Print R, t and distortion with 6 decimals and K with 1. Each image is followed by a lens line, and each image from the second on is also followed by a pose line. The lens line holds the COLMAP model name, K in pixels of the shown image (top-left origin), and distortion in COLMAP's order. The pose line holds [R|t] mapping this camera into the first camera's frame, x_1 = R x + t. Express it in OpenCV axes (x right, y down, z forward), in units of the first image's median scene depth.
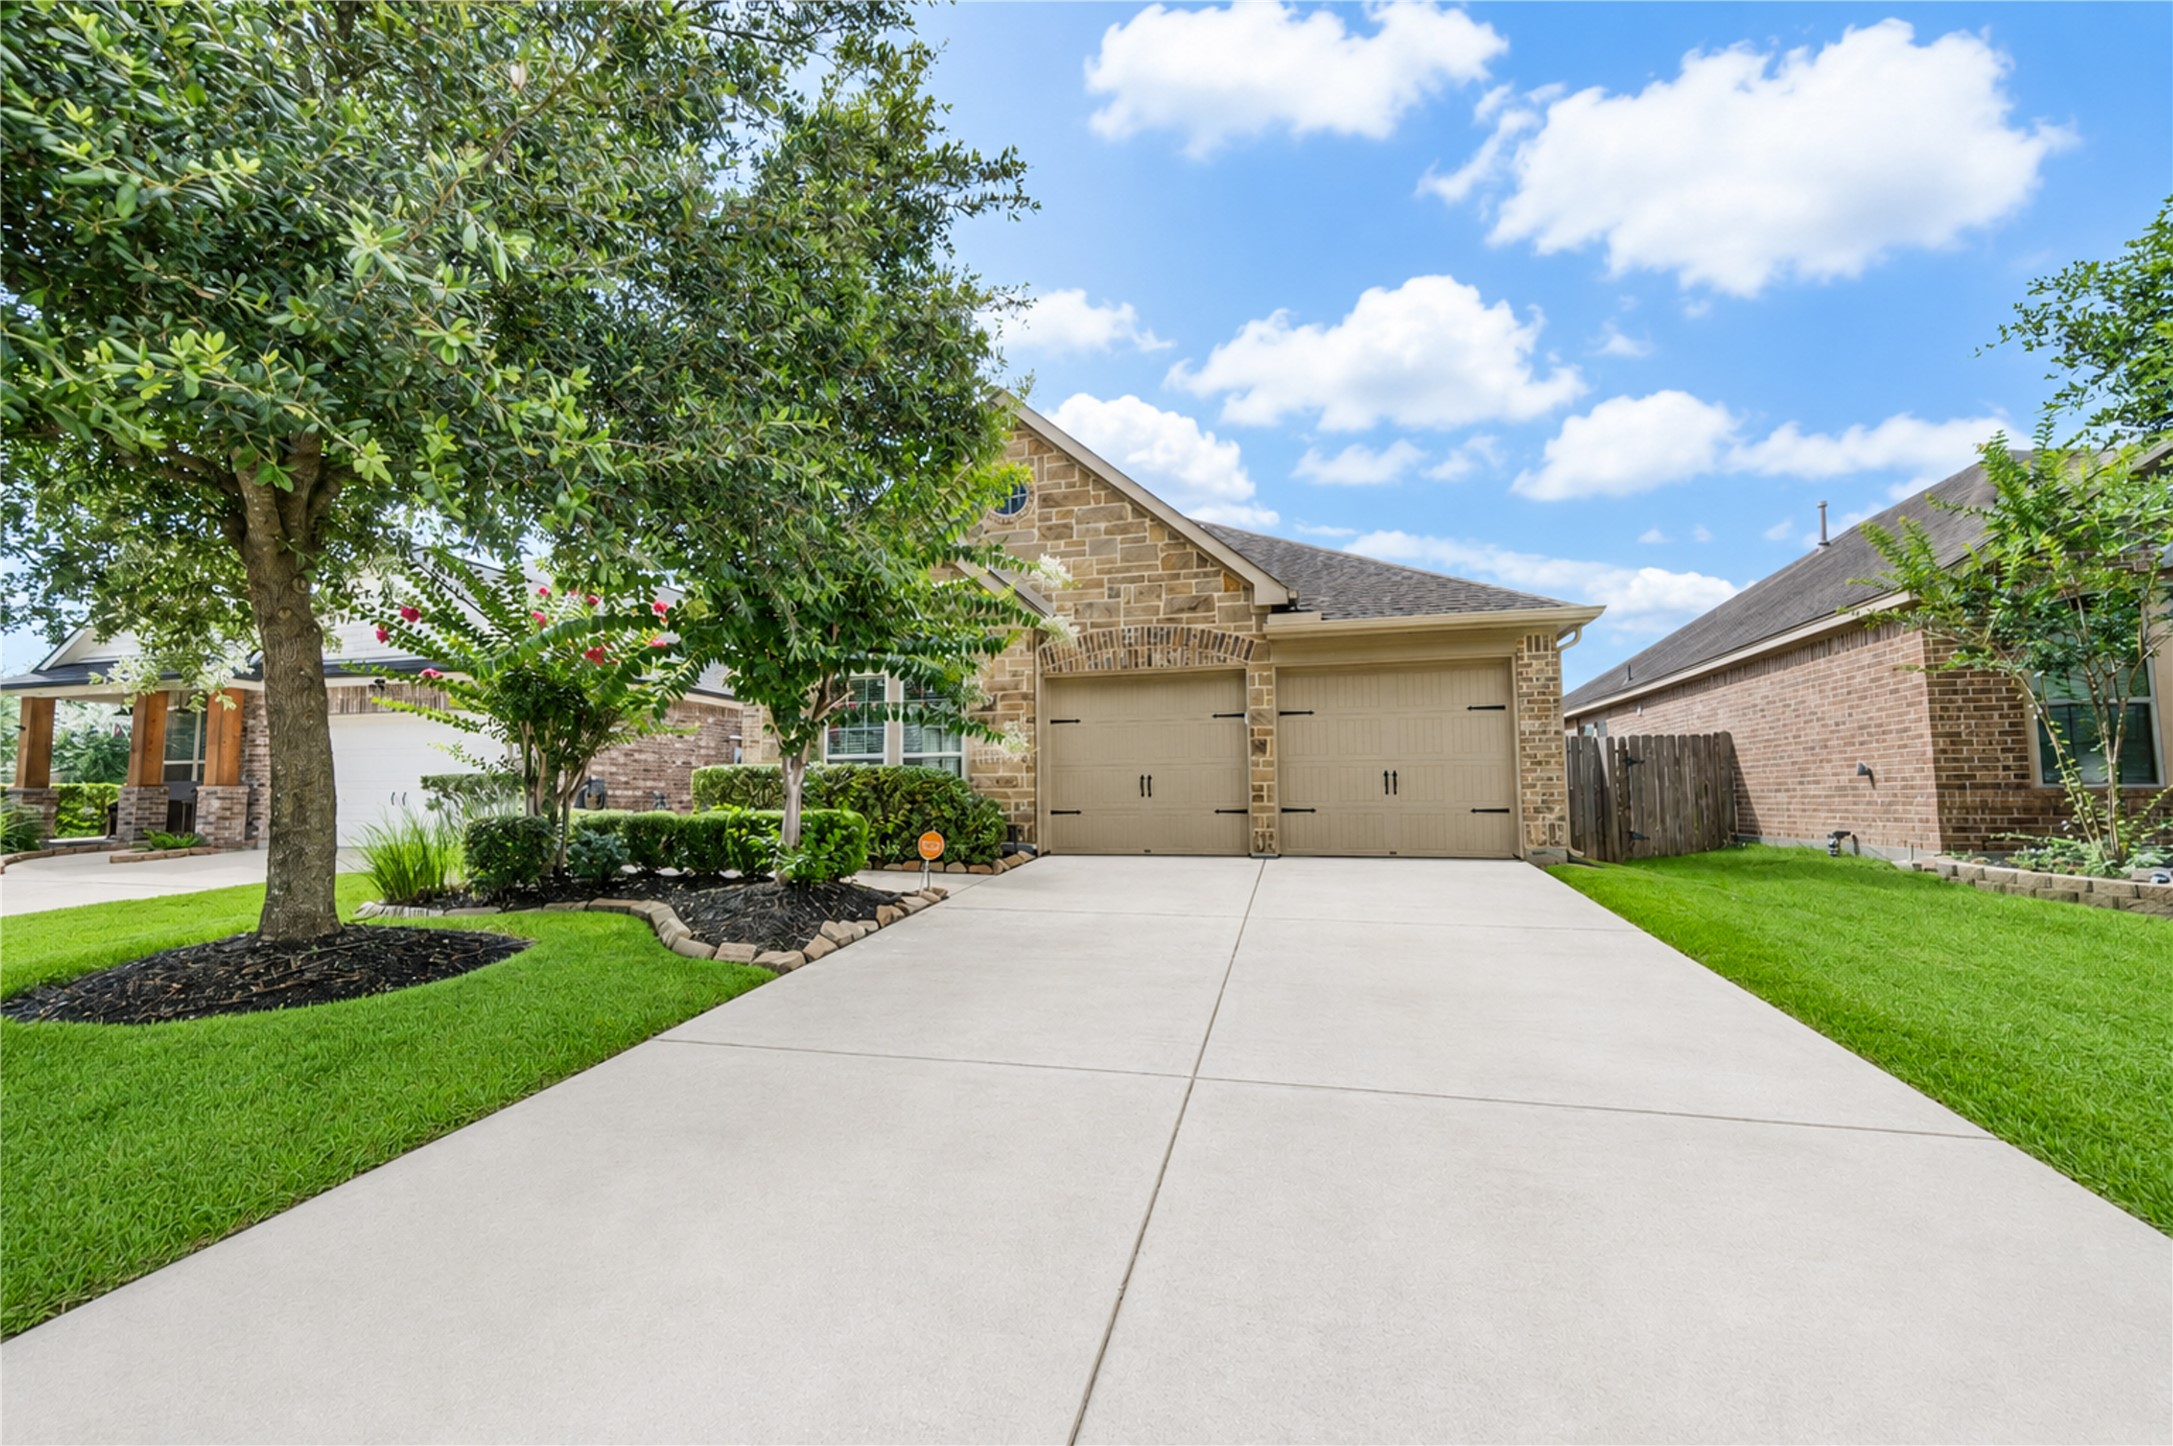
lens RADIAL K [[859.4, 0, 1088.4], [0, 859.4, 728.3], [0, 0, 1]] dist [-0.000751, -0.000910]
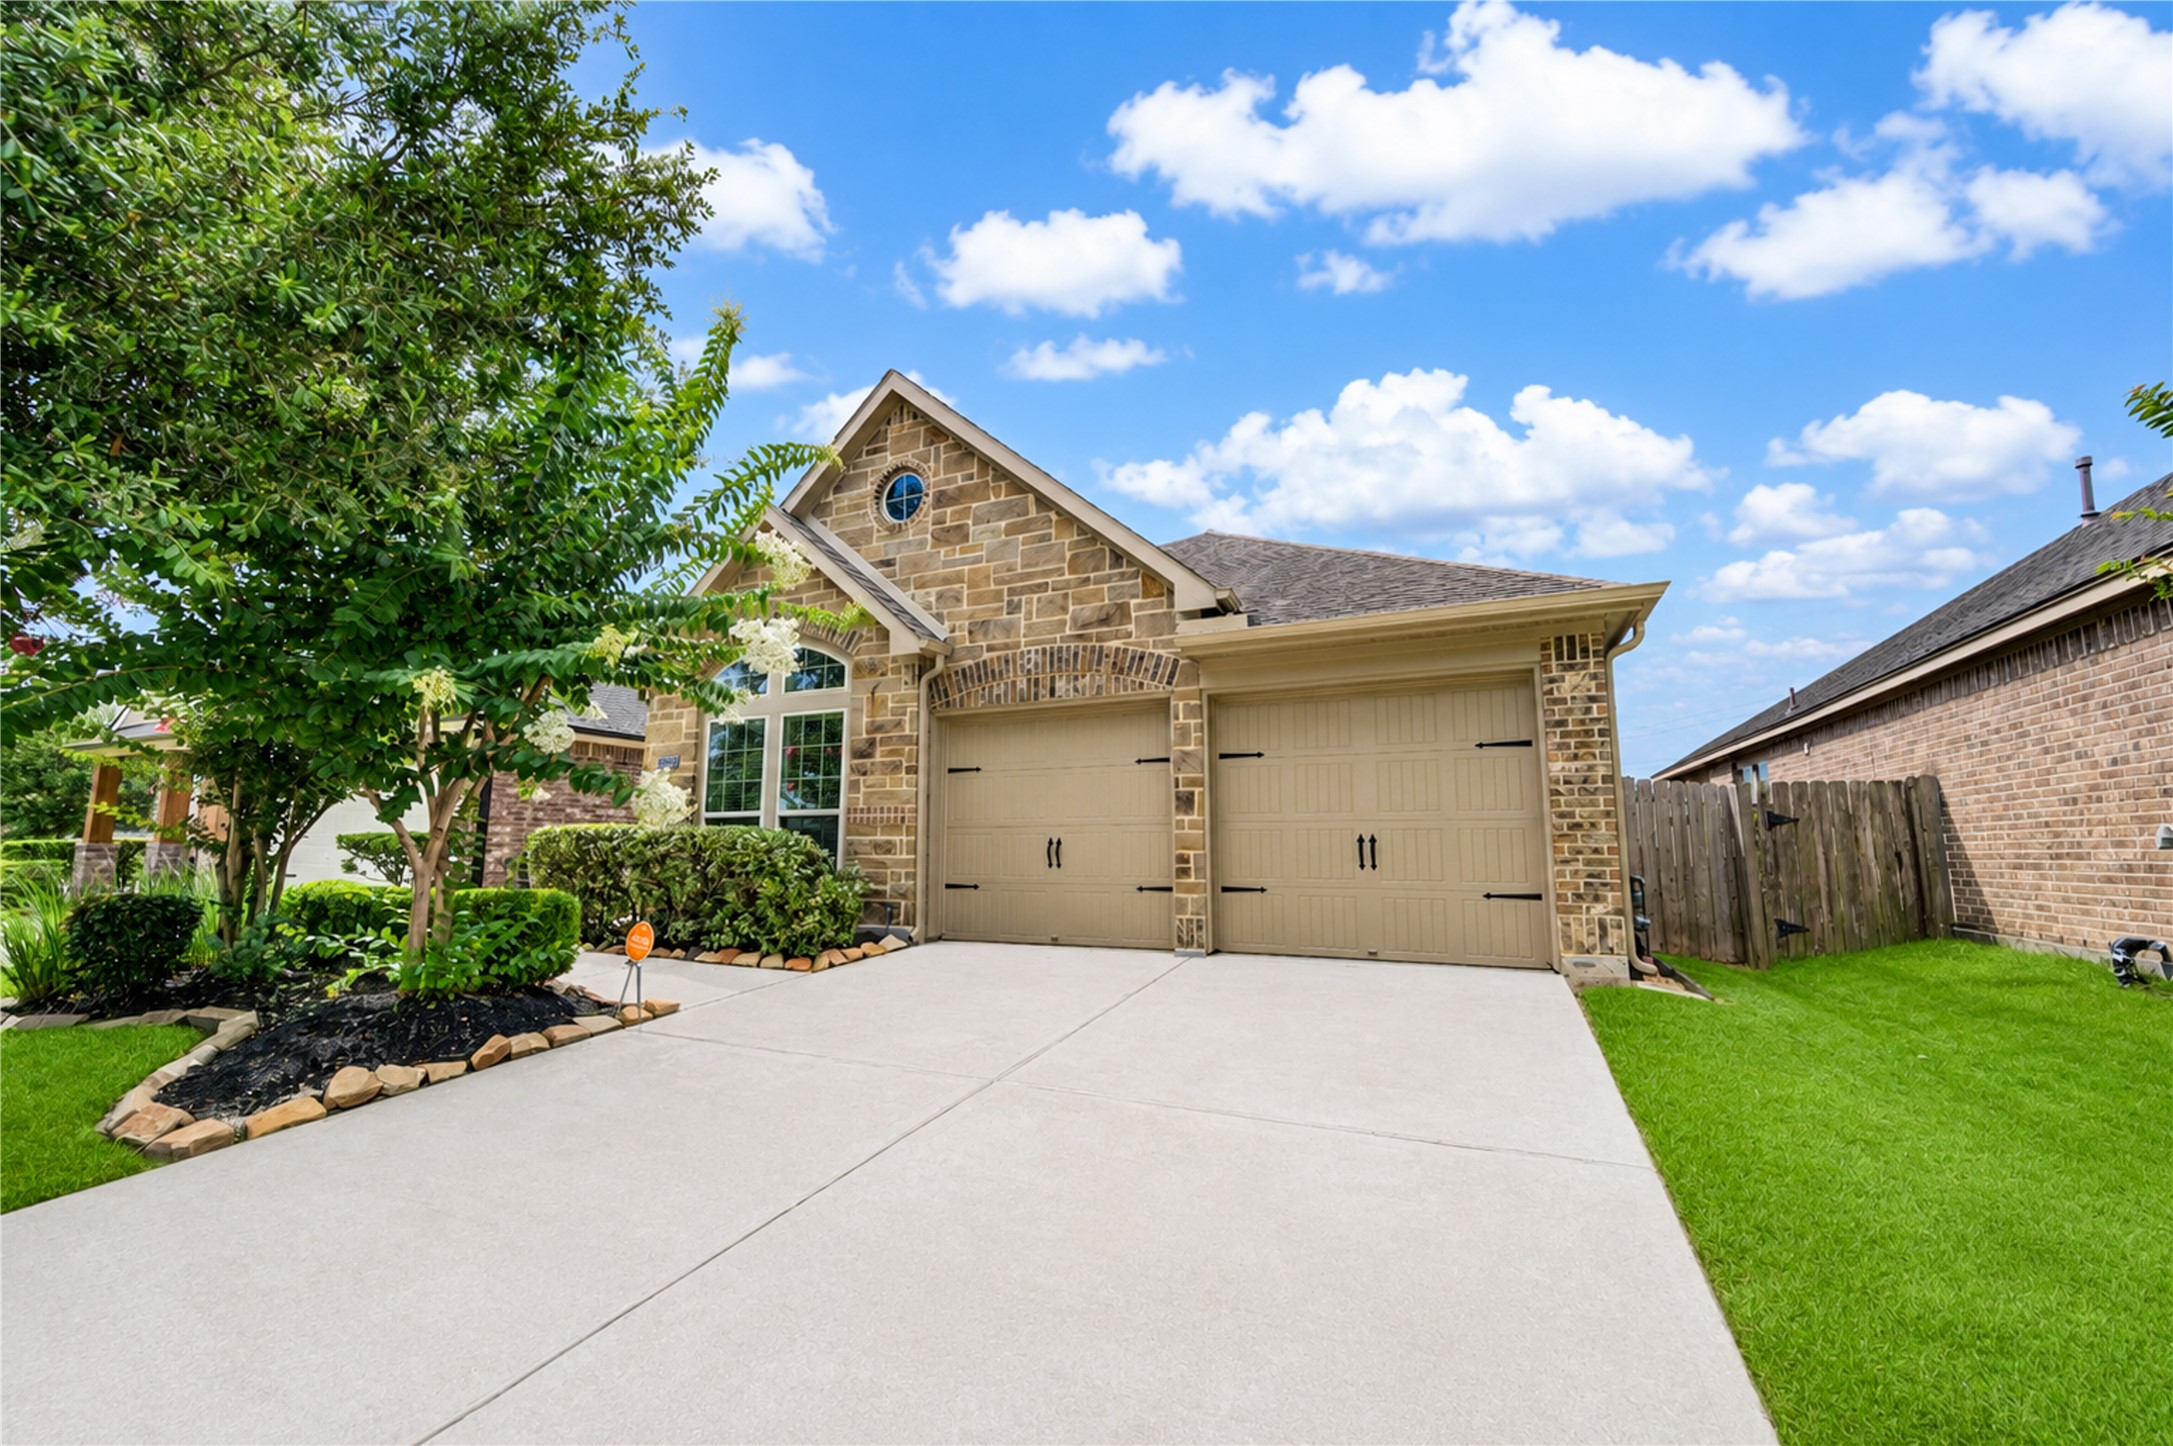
lens RADIAL K [[859.4, 0, 1084.7], [0, 859.4, 717.8], [0, 0, 1]] dist [-0.000751, -0.000910]
pose [[0.985056, -0.020714, -0.170986, 0.233936], [0.008959, 0.997560, -0.069238, -0.000110], [0.172003, 0.066672, 0.982838, 0.247789]]
